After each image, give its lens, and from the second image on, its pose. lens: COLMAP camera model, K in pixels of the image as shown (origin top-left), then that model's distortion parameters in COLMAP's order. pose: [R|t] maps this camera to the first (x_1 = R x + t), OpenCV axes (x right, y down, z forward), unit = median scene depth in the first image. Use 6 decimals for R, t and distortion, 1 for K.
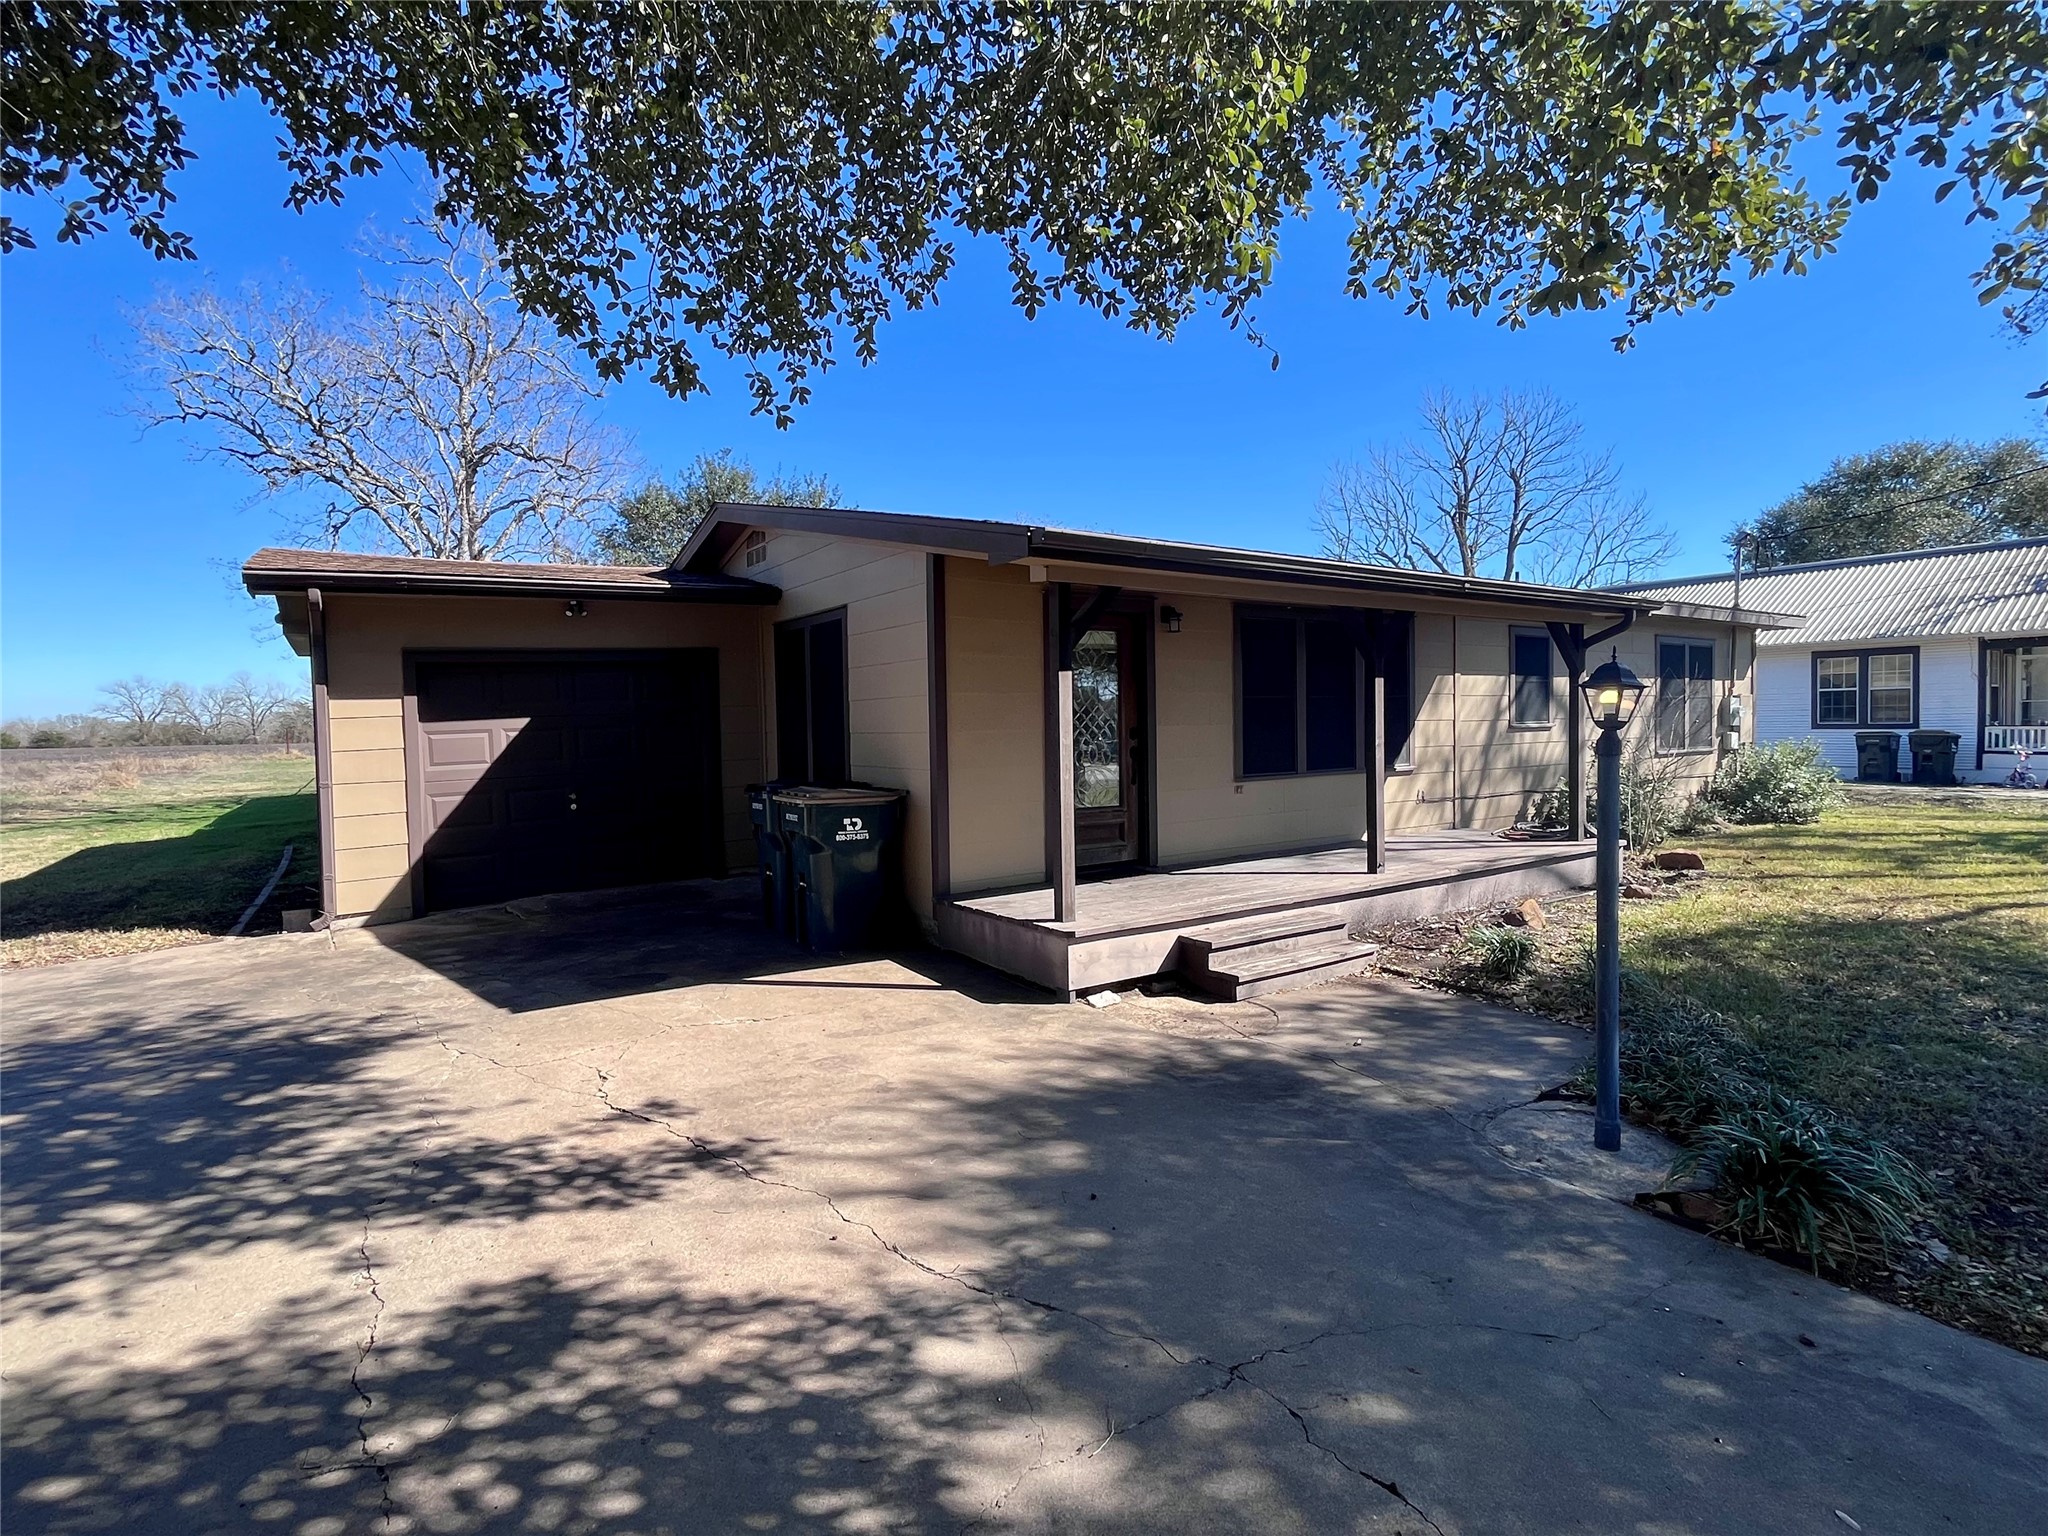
lens RADIAL K [[981.3, 0, 1016.9], [0, 981.3, 760.8], [0, 0, 1]] dist [-0.020862, -0.000249]
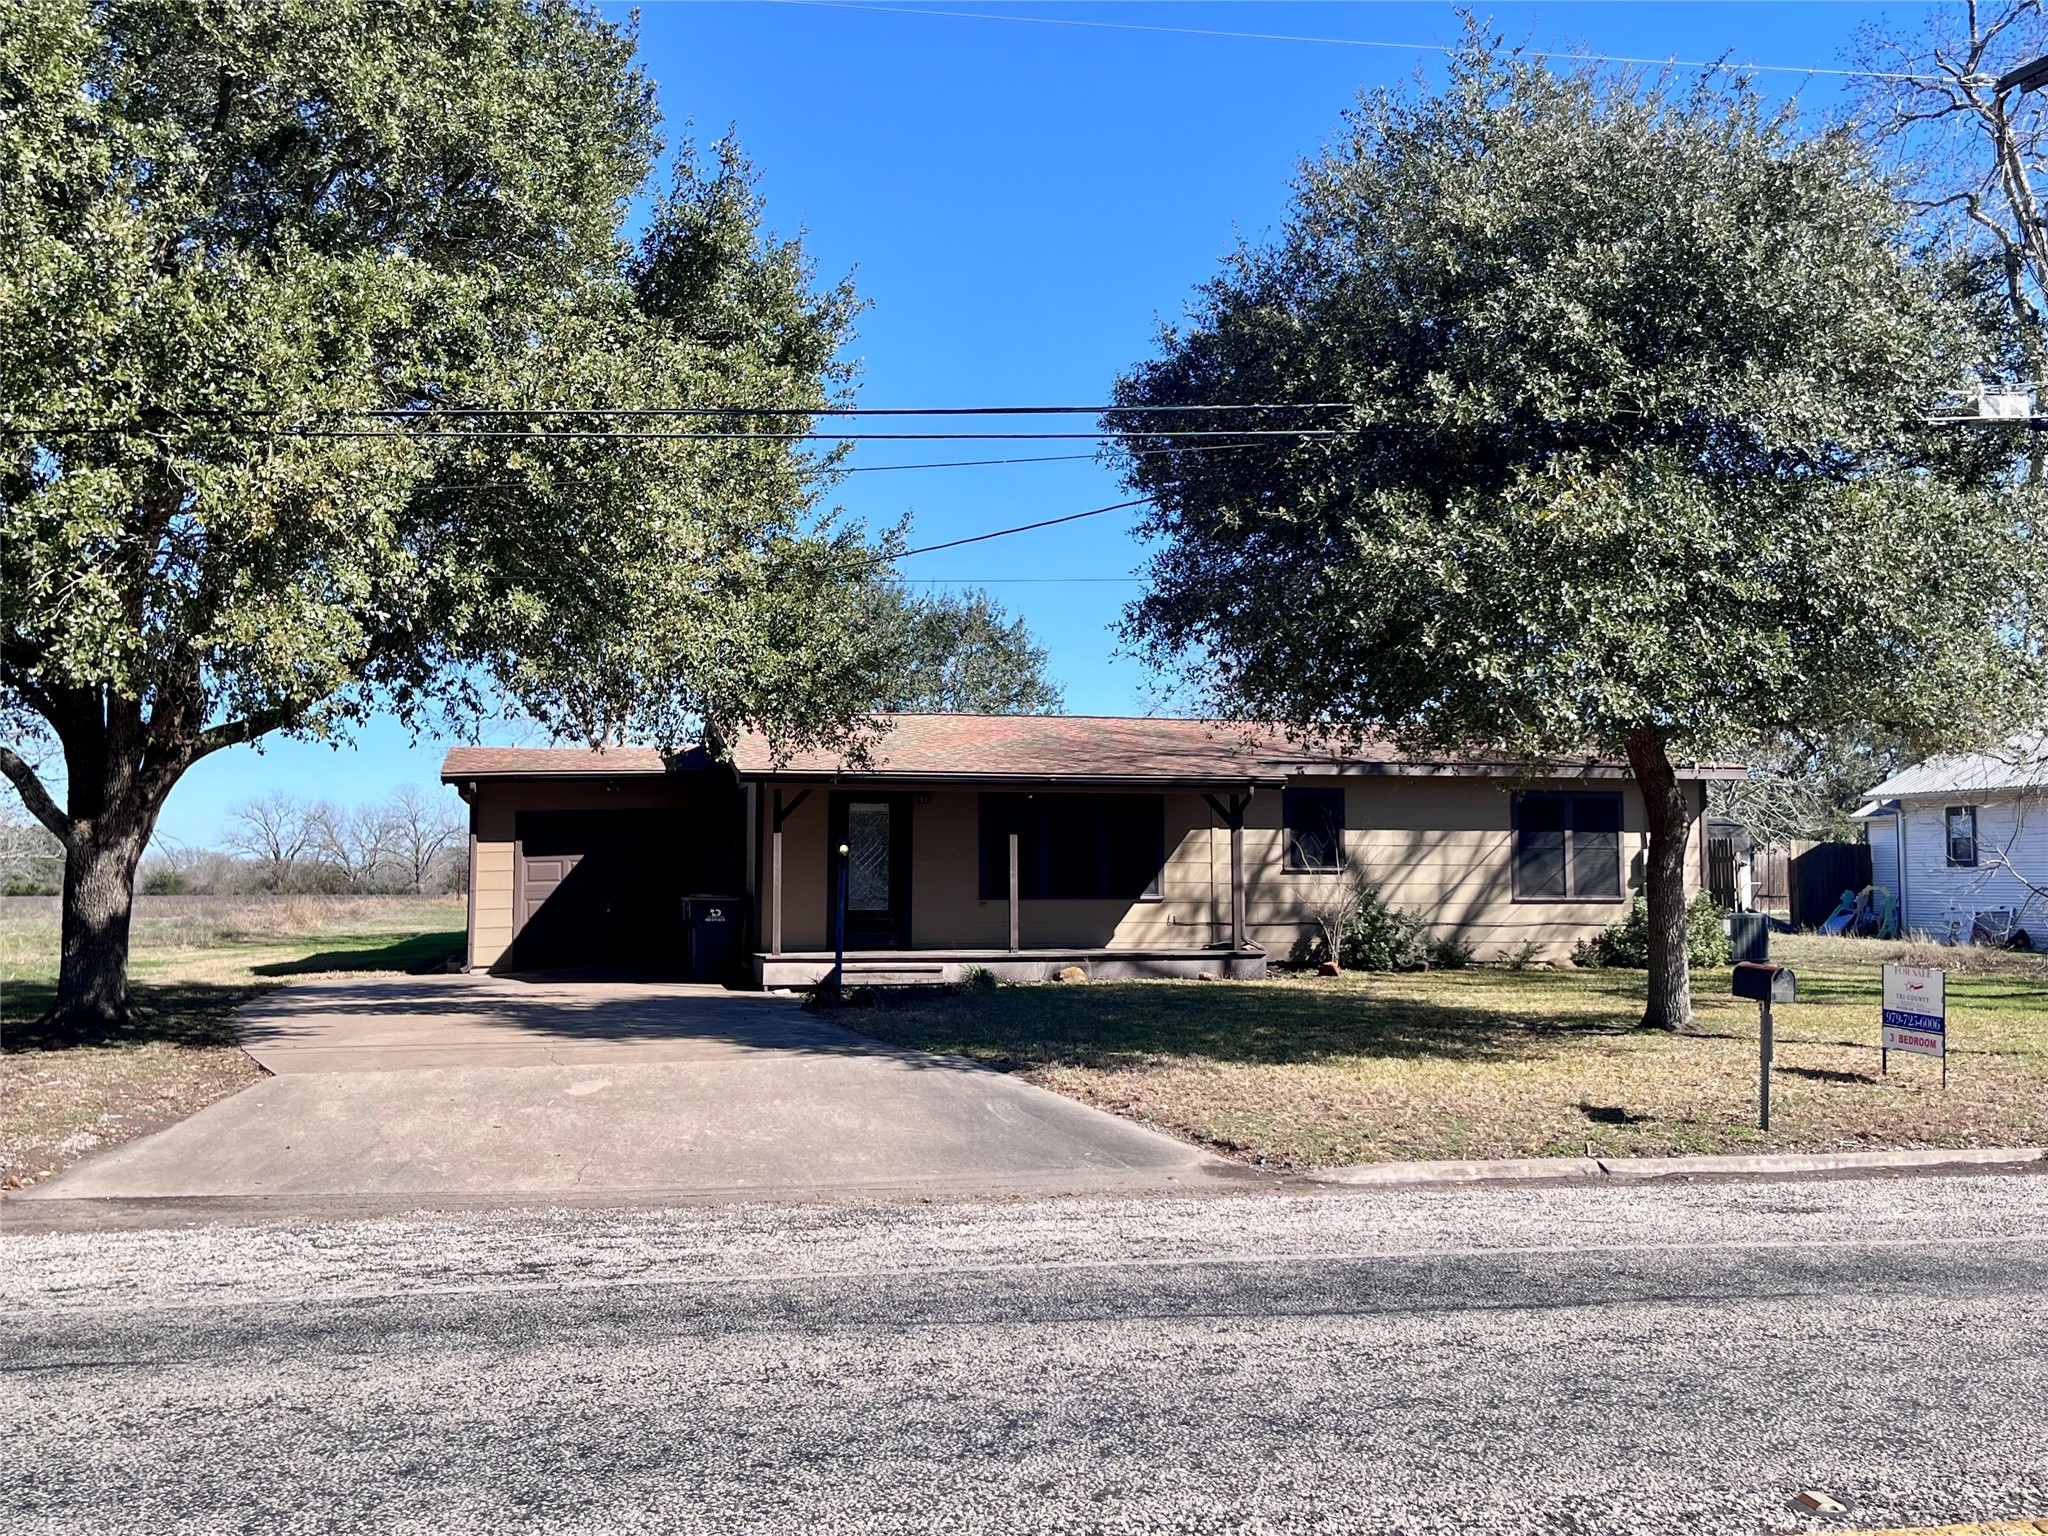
lens RADIAL K [[1896.4, 0, 1026.4], [0, 1896.4, 769.0], [0, 0, 1]] dist [0.014030, 0.000000]
pose [[0.937225, -0.006951, -0.348655, 1.291336], [-0.026320, 0.995540, -0.090597, 0.081563], [0.347730, 0.094087, 0.932862, -1.701301]]
